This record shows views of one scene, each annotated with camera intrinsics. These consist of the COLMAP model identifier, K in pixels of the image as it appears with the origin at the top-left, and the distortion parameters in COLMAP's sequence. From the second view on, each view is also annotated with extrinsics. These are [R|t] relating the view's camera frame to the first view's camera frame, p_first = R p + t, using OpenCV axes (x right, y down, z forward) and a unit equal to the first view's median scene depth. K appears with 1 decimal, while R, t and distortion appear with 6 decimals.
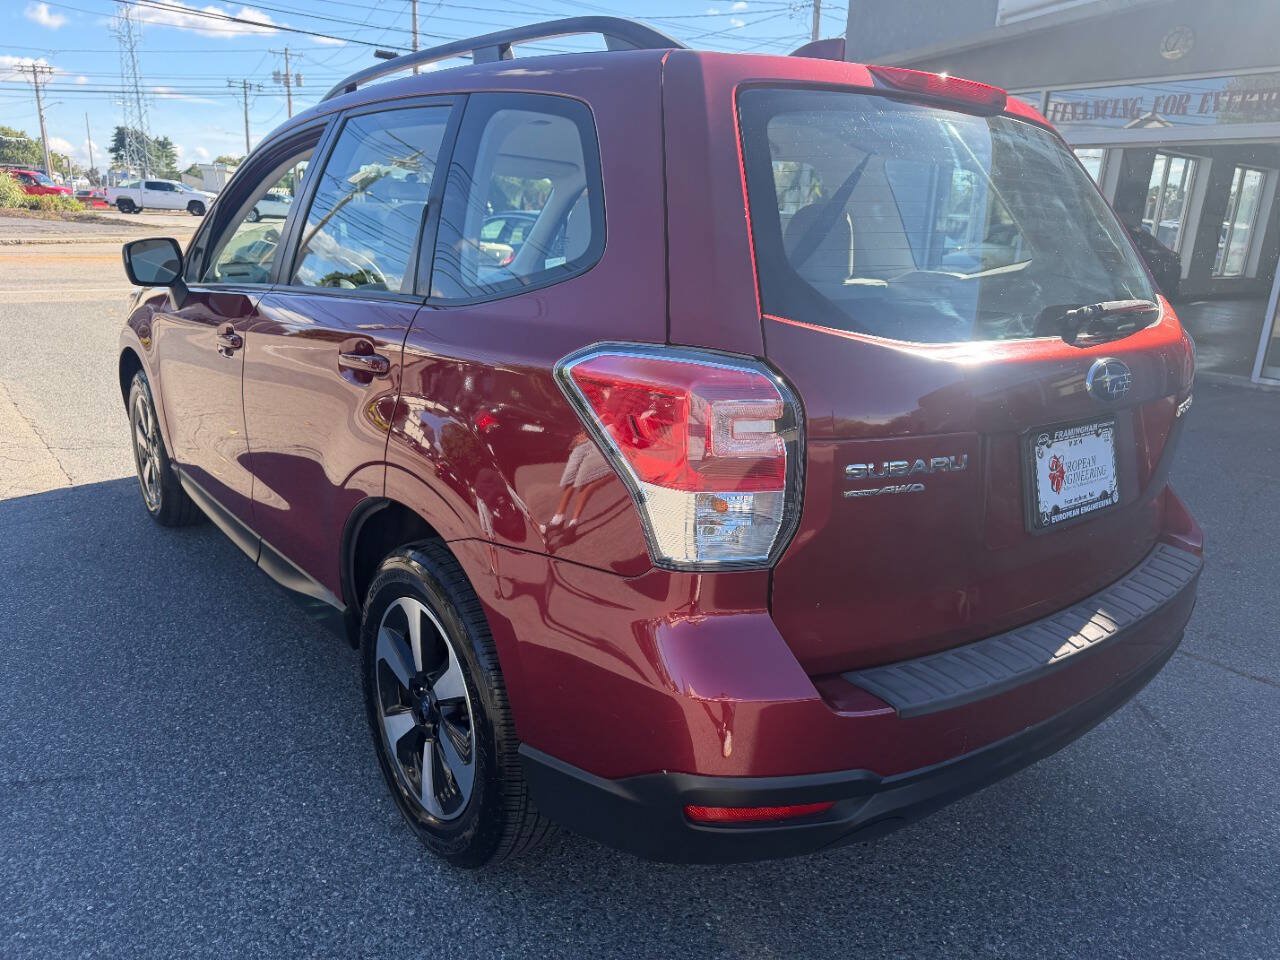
lens RADIAL K [[906.9, 0, 640.0], [0, 906.9, 480.0], [0, 0, 1]] dist [0.054720, -0.056012]
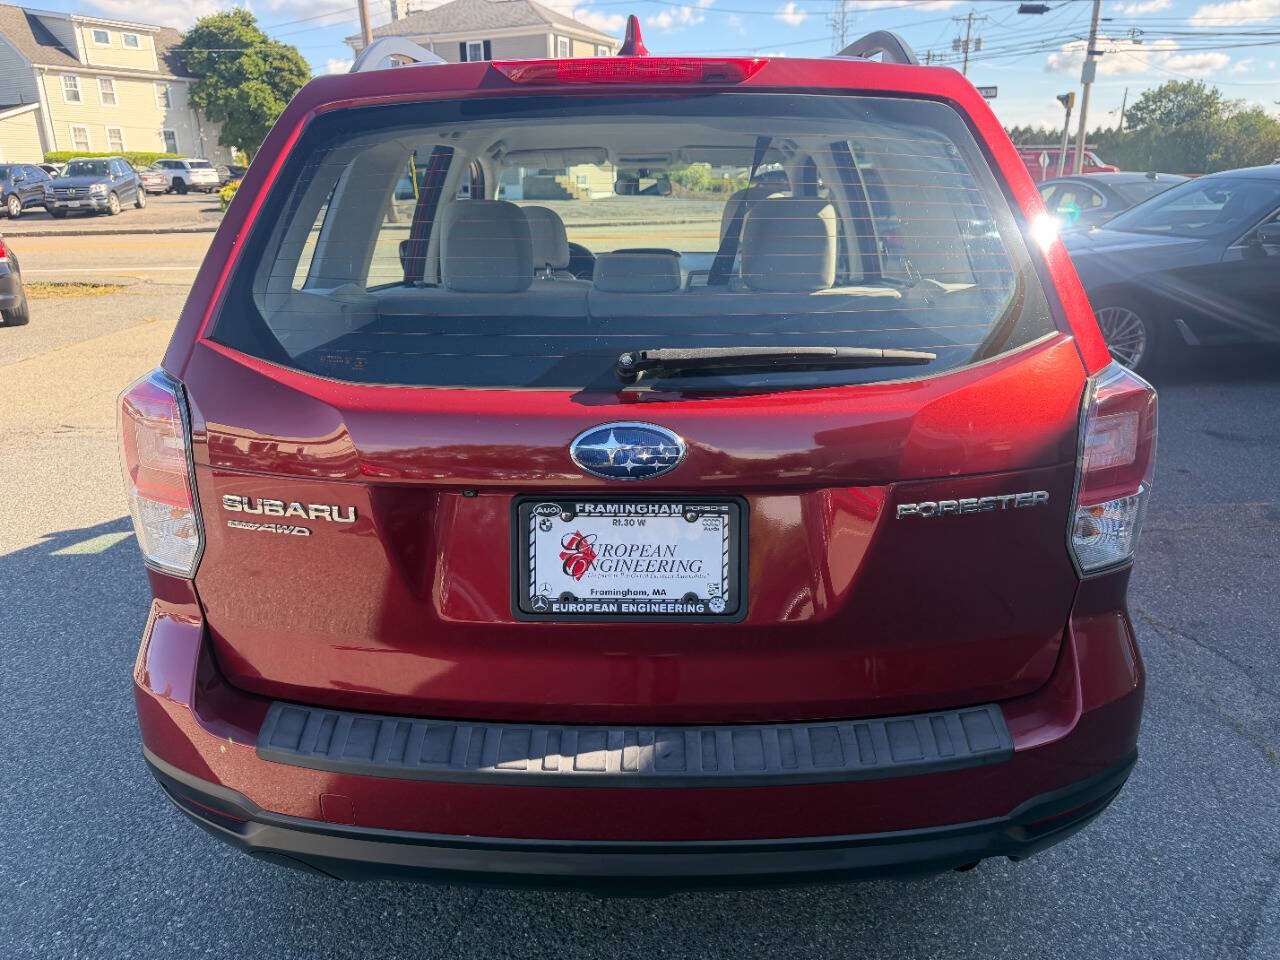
lens RADIAL K [[906.9, 0, 640.0], [0, 906.9, 480.0], [0, 0, 1]] dist [0.054720, -0.056012]
pose [[0.779440, 0.159358, -0.605869, 0.946763], [-0.139096, 0.986989, 0.080656, -0.140624], [0.610839, 0.021408, 0.791465, 0.384154]]
